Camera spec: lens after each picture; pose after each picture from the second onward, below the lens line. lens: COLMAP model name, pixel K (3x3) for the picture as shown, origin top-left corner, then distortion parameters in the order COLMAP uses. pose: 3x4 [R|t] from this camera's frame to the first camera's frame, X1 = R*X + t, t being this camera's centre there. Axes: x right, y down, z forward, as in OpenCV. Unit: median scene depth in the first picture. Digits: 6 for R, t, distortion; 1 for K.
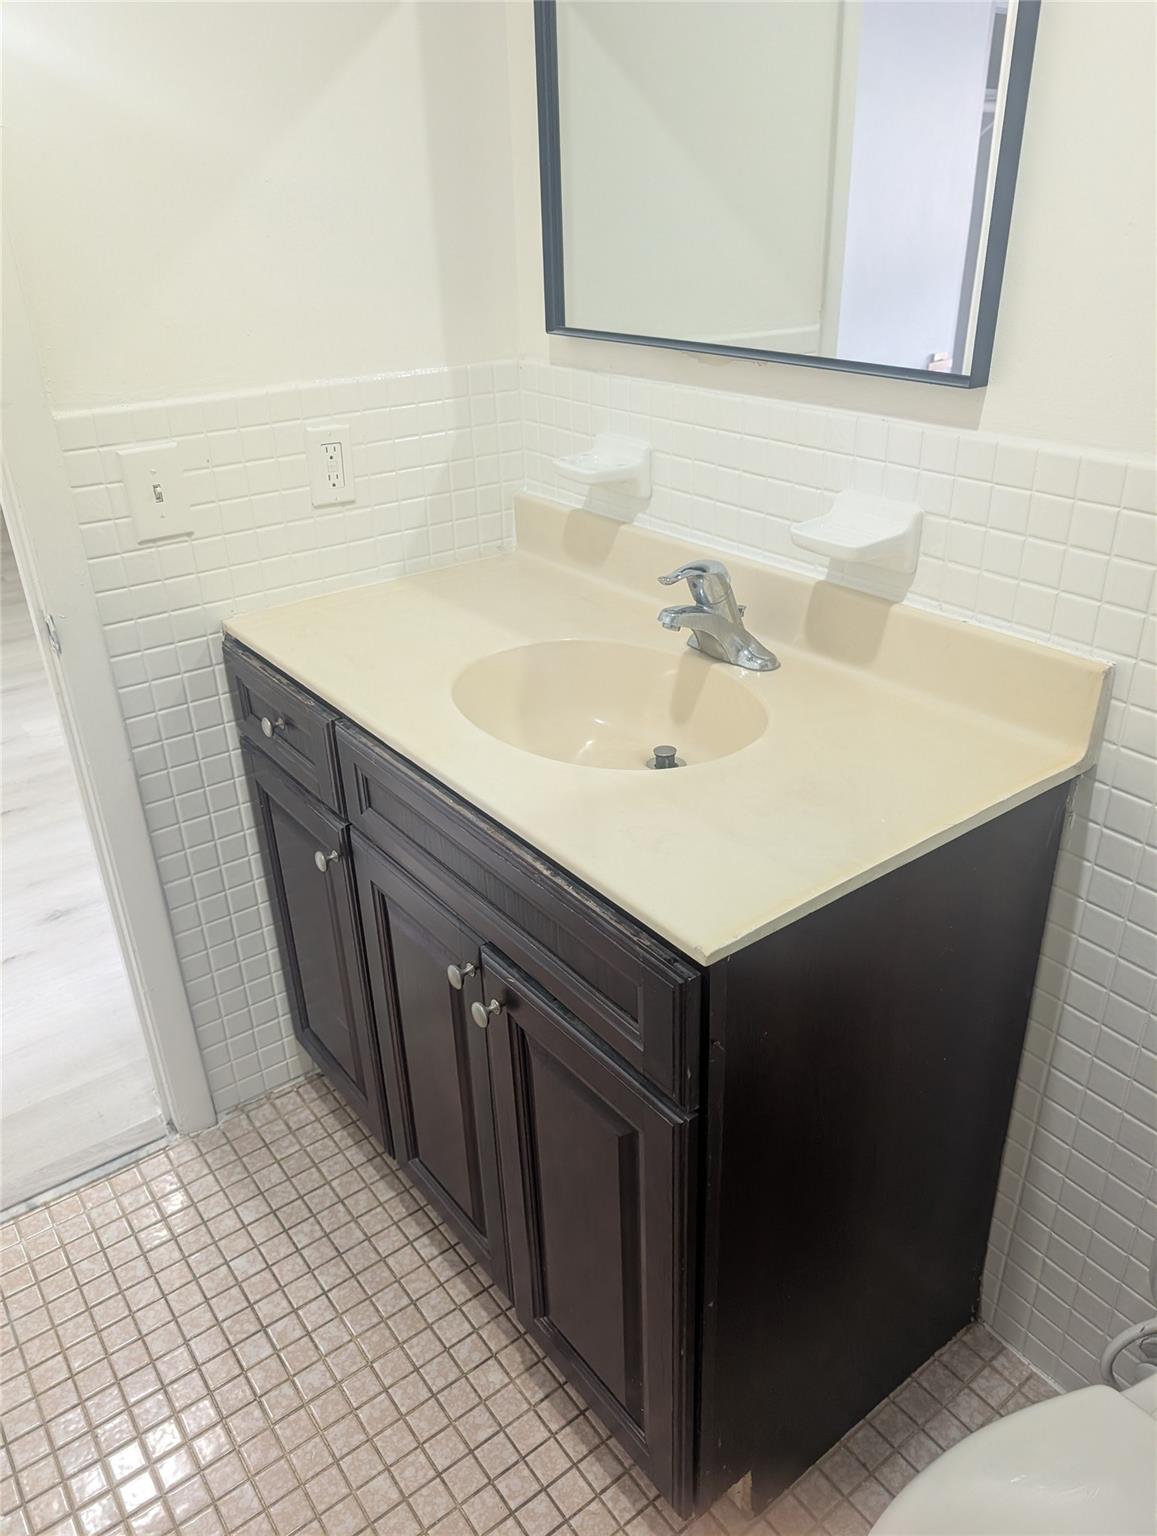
lens RADIAL K [[1110.9, 0, 580.2], [0, 1110.9, 762.6], [0, 0, 1]] dist [0.016762, -0.012332]
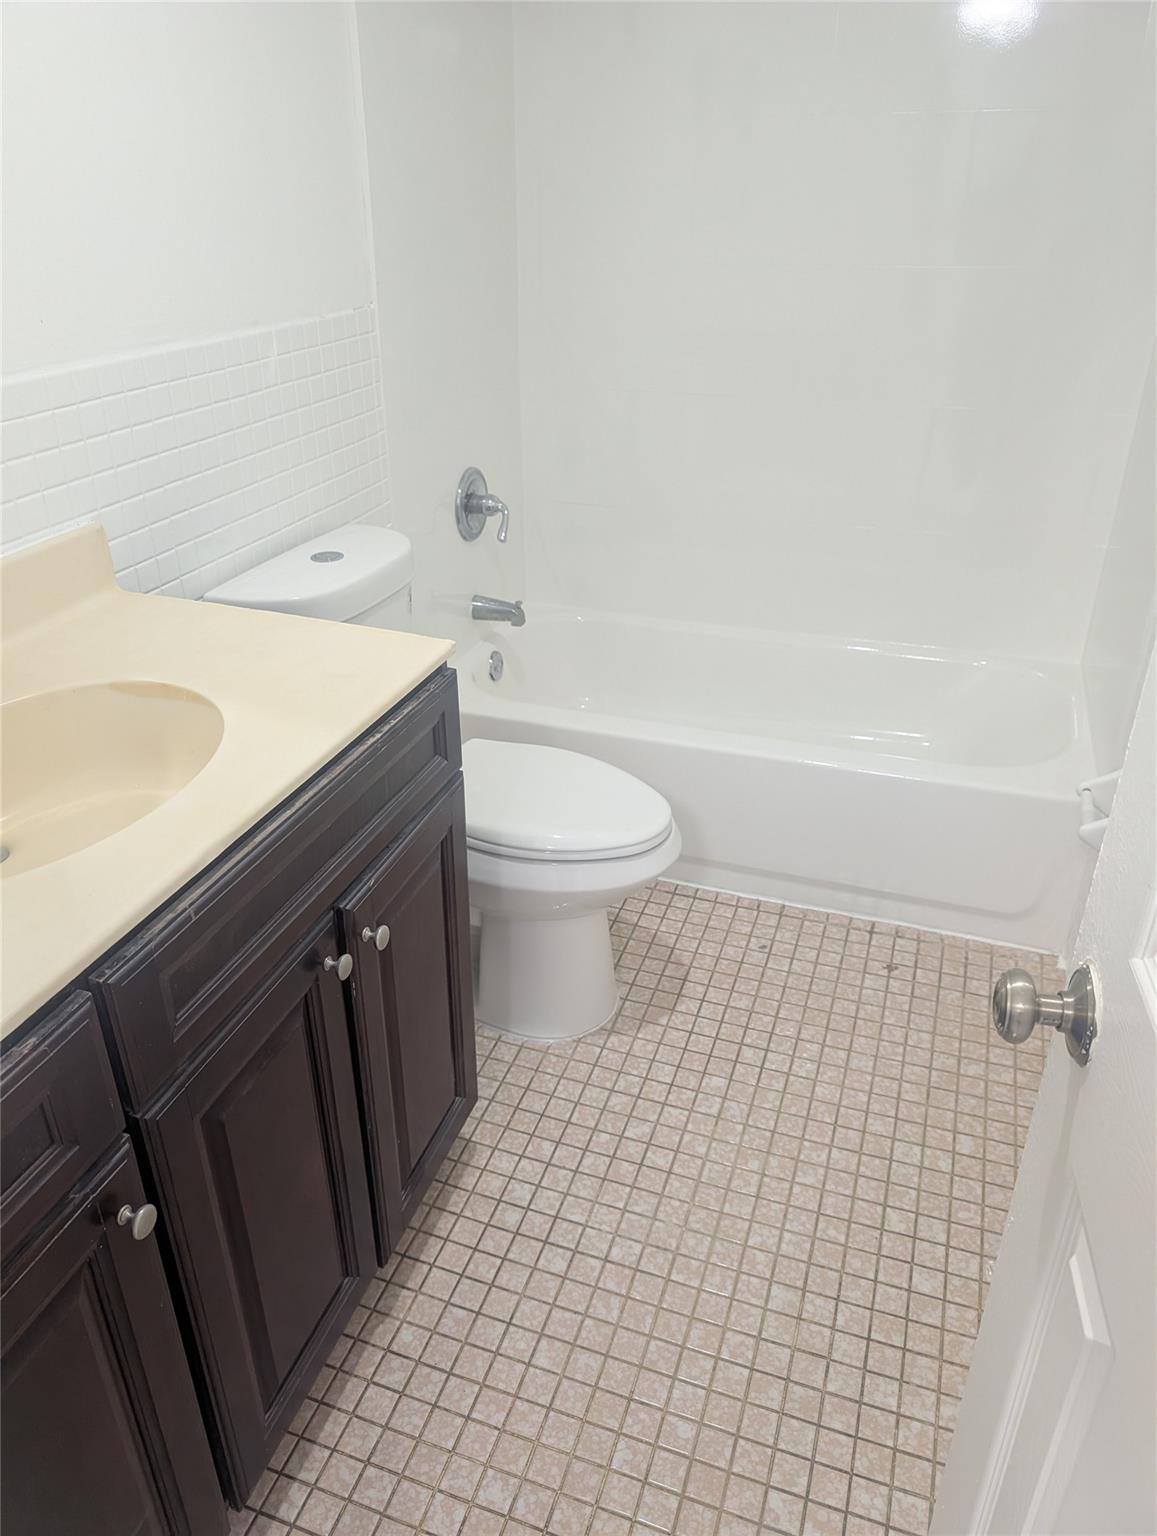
lens RADIAL K [[1110.9, 0, 574.8], [0, 1110.9, 769.2], [0, 0, 1]] dist [0.016762, -0.012332]
pose [[-0.554332, -0.371604, 0.744732, -0.759056], [0.389668, 0.674791, 0.626750, -0.392040], [-0.735441, 0.637626, -0.229256, 0.826741]]
